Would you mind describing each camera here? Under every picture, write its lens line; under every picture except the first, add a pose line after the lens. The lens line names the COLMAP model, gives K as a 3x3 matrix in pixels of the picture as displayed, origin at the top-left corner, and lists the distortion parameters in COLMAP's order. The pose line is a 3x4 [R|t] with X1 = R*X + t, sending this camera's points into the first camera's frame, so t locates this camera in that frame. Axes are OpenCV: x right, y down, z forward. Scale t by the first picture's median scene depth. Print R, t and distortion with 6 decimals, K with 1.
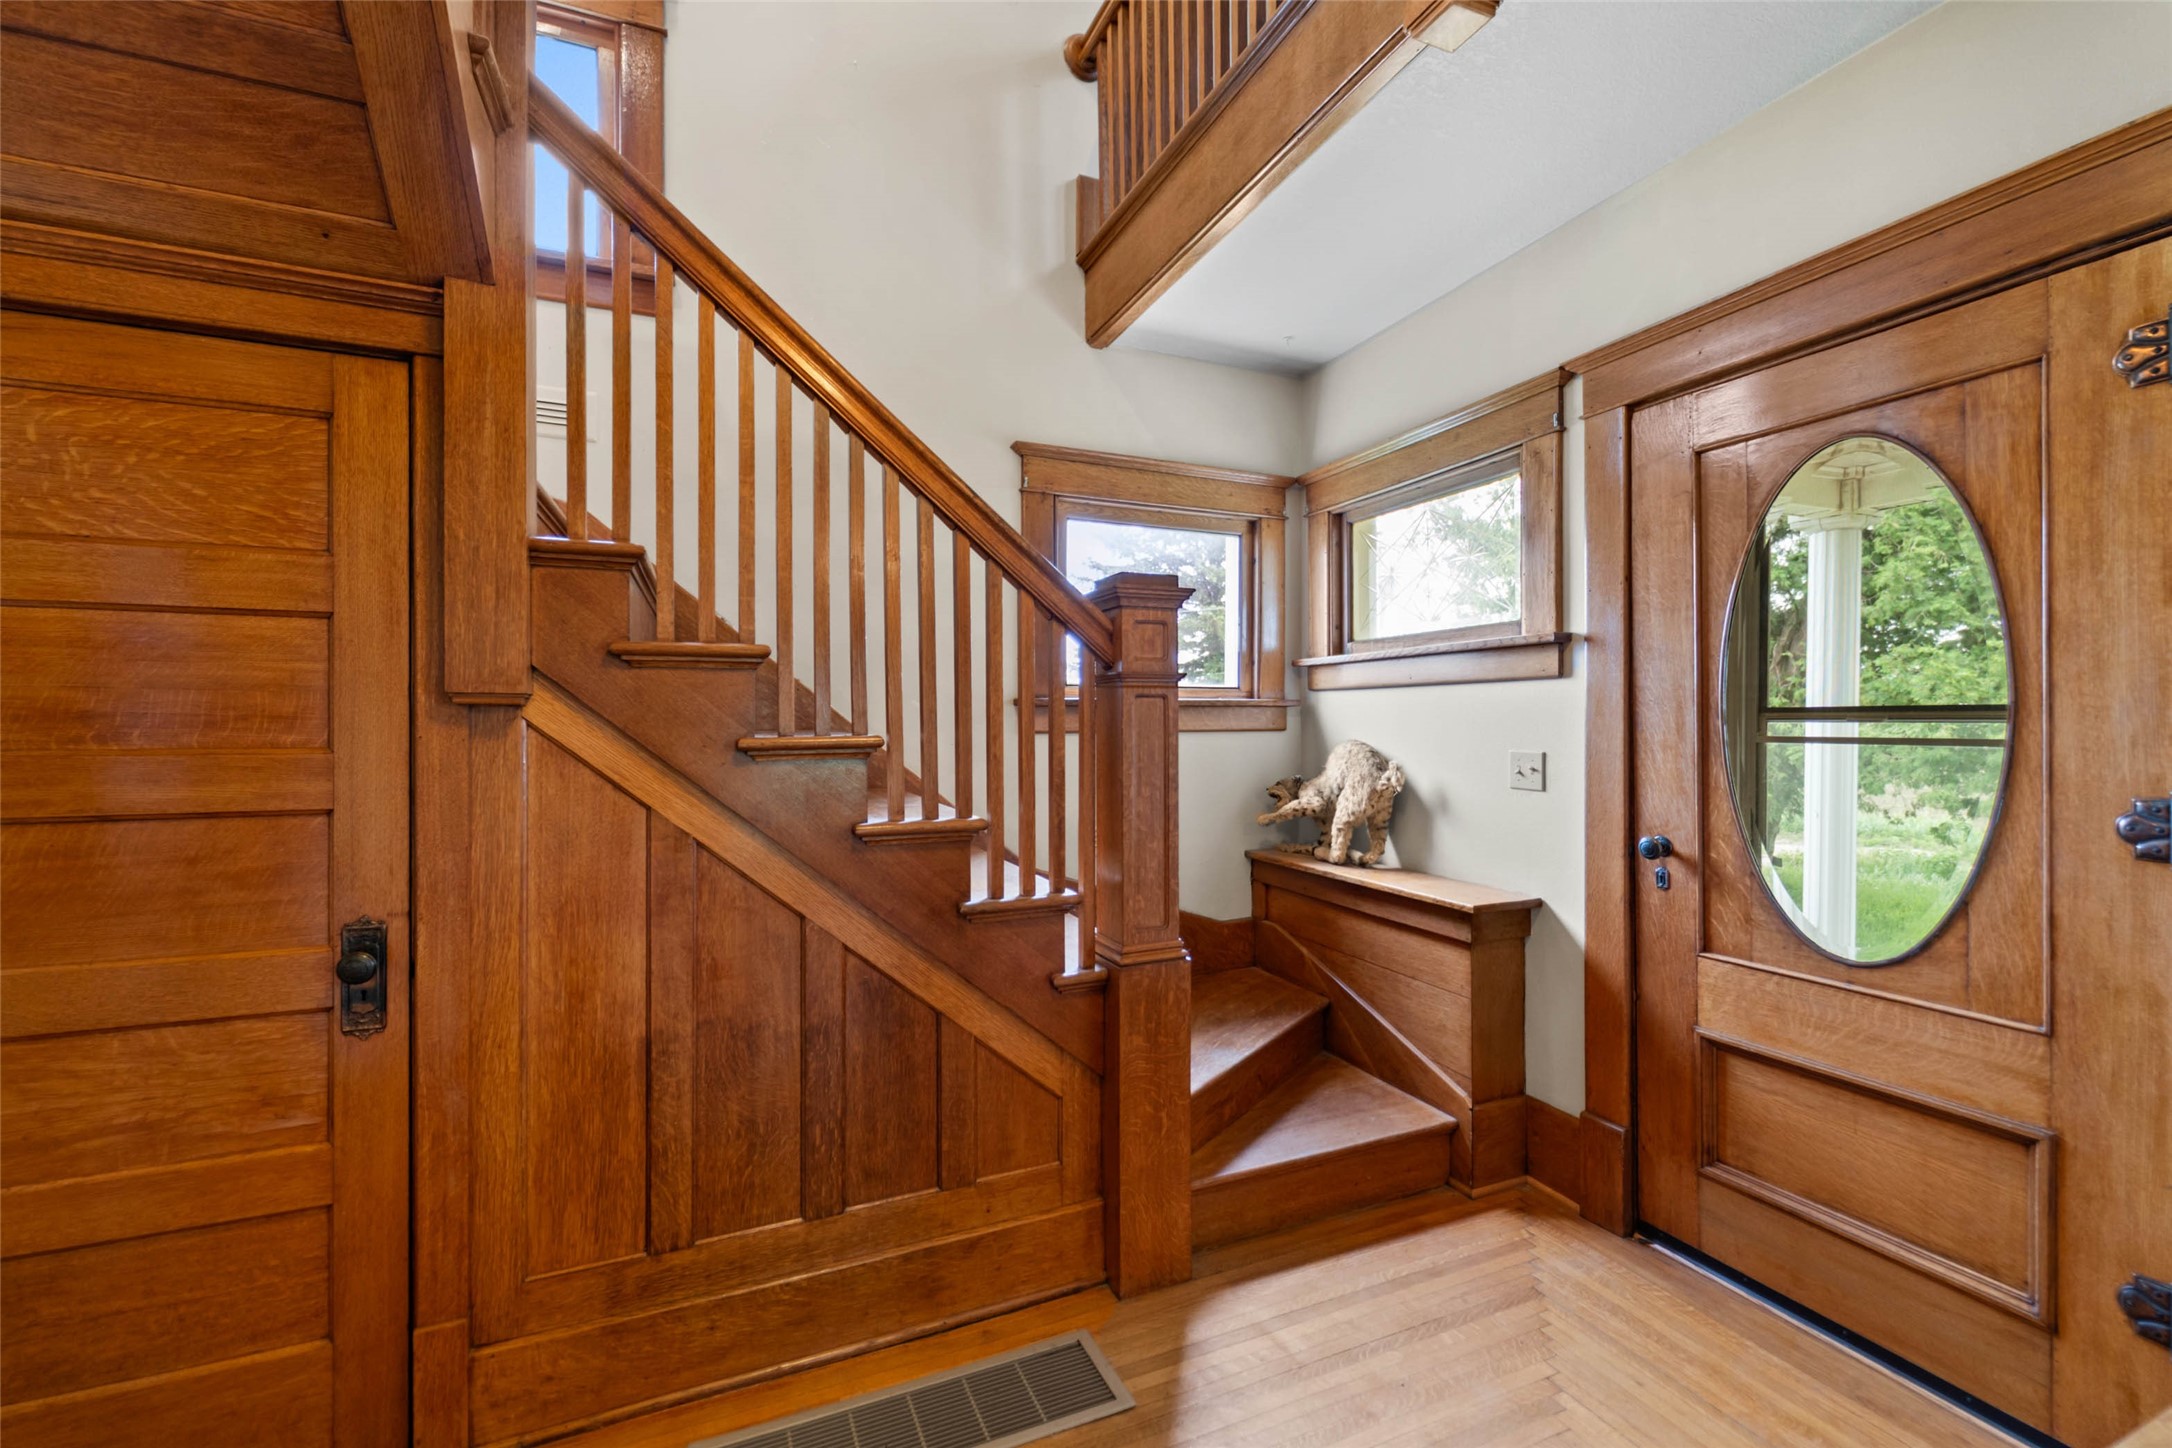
lens RADIAL K [[887.5, 0, 1090.0], [0, 887.5, 726.9], [0, 0, 1]] dist [0.000162, 0.000171]
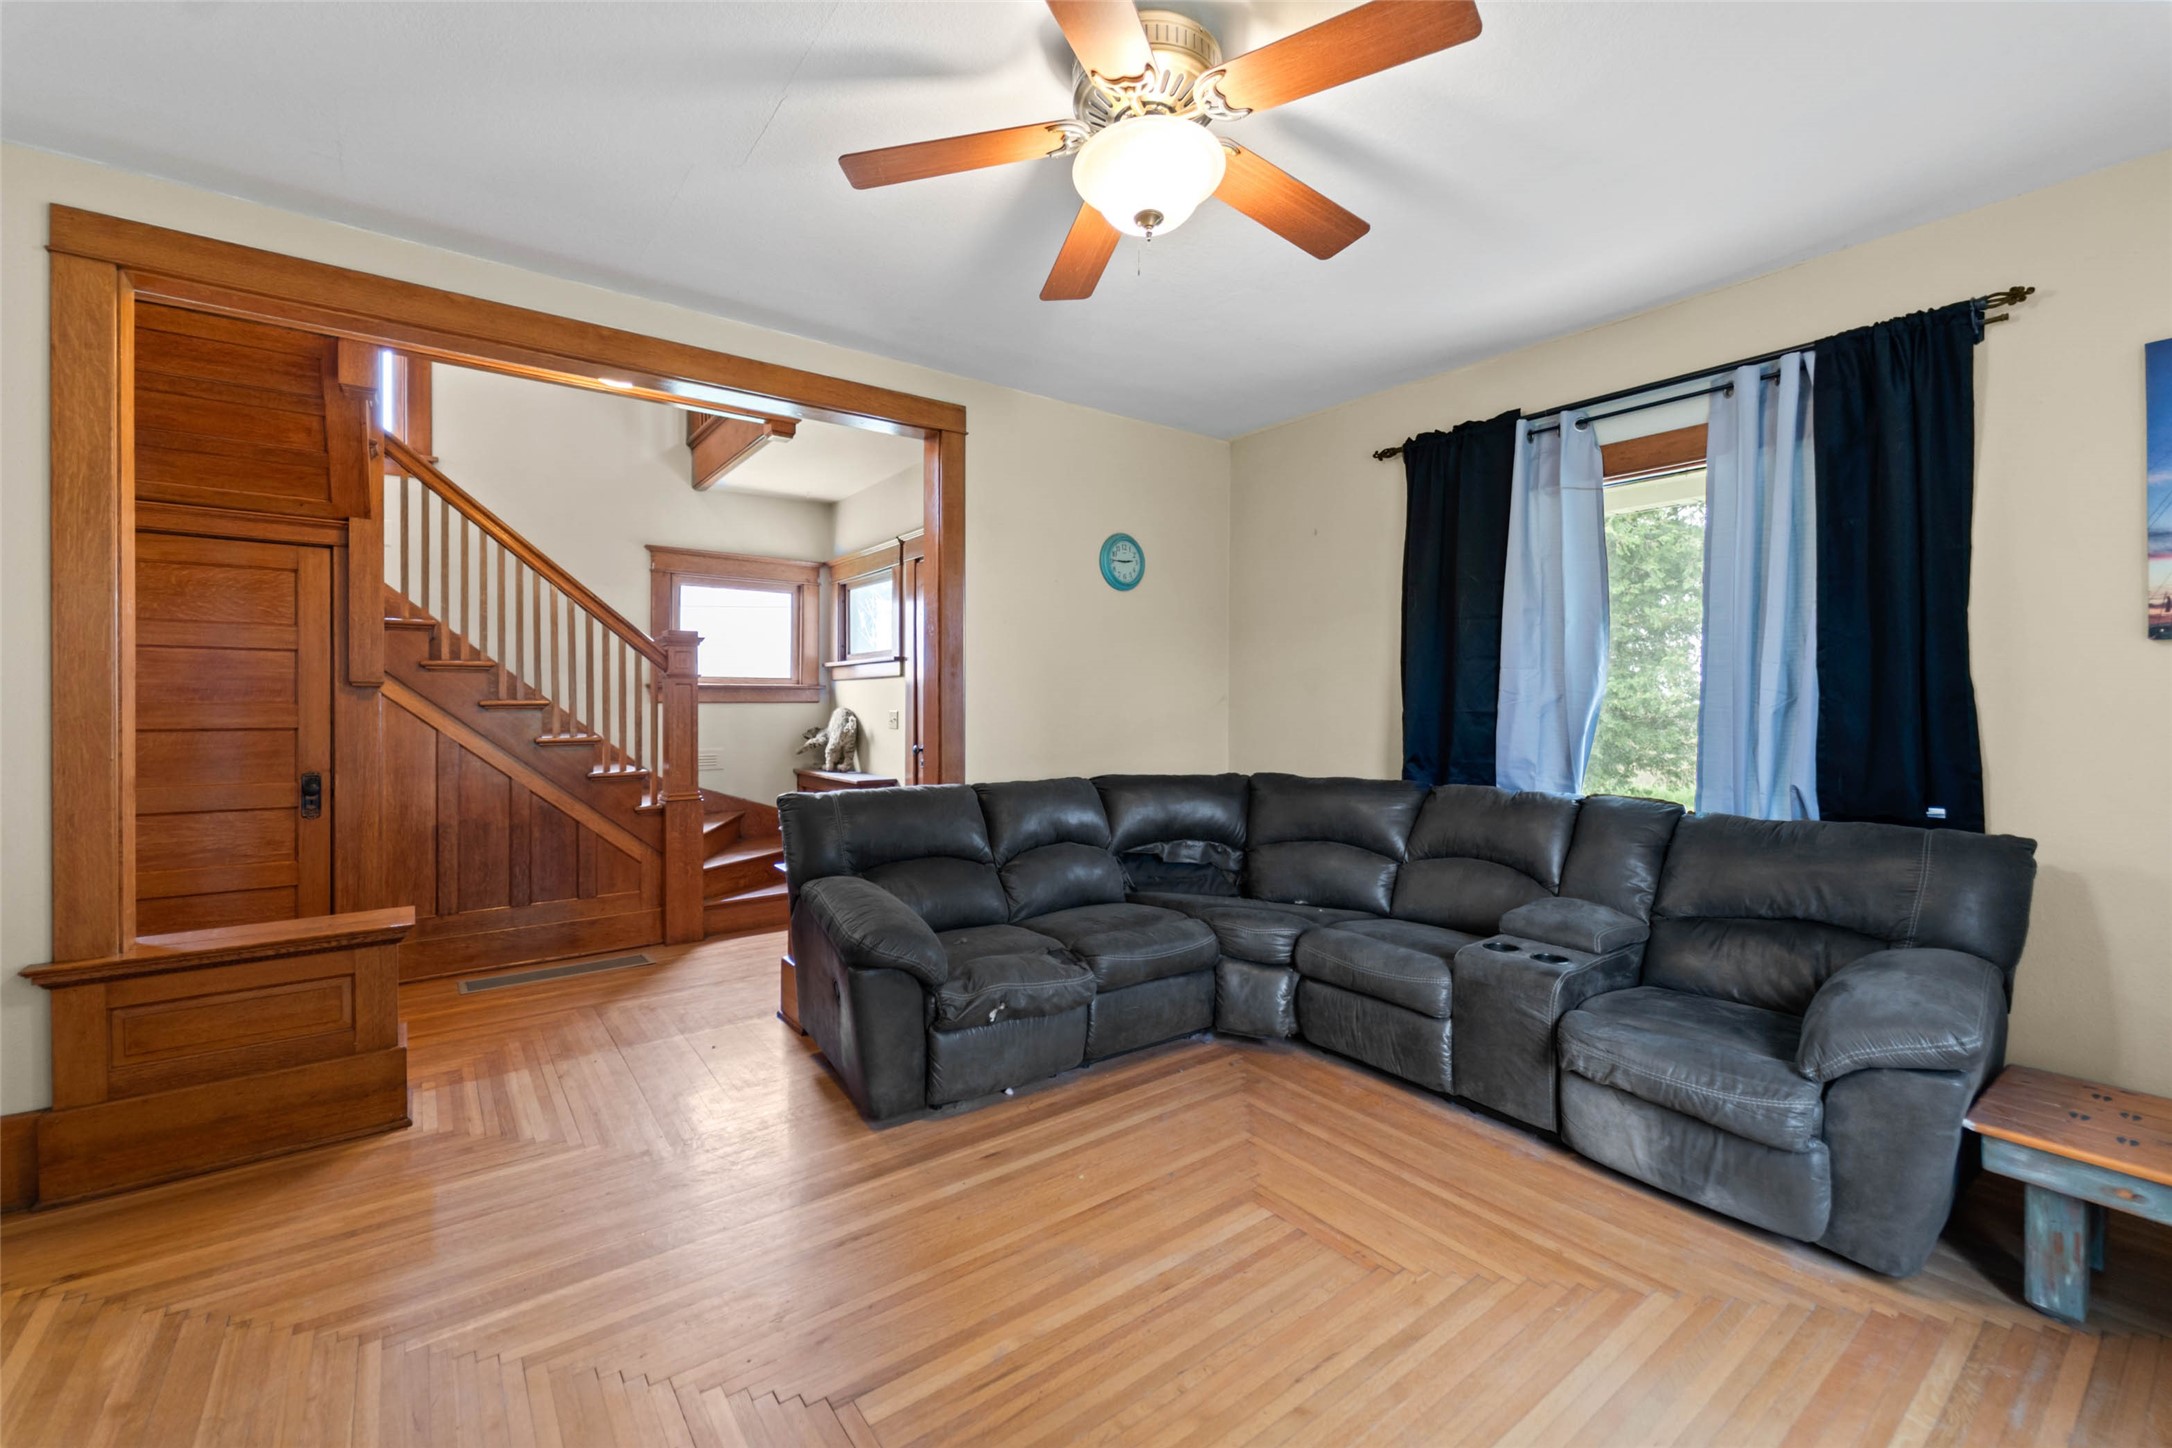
lens RADIAL K [[887.5, 0, 1082.1], [0, 887.5, 706.5], [0, 0, 1]] dist [0.000162, 0.000171]
pose [[0.972903, -0.000975, 0.231210, 0.644676], [0.002131, 0.999986, -0.004751, 0.044118], [-0.231202, 0.005115, 0.972892, -1.741388]]
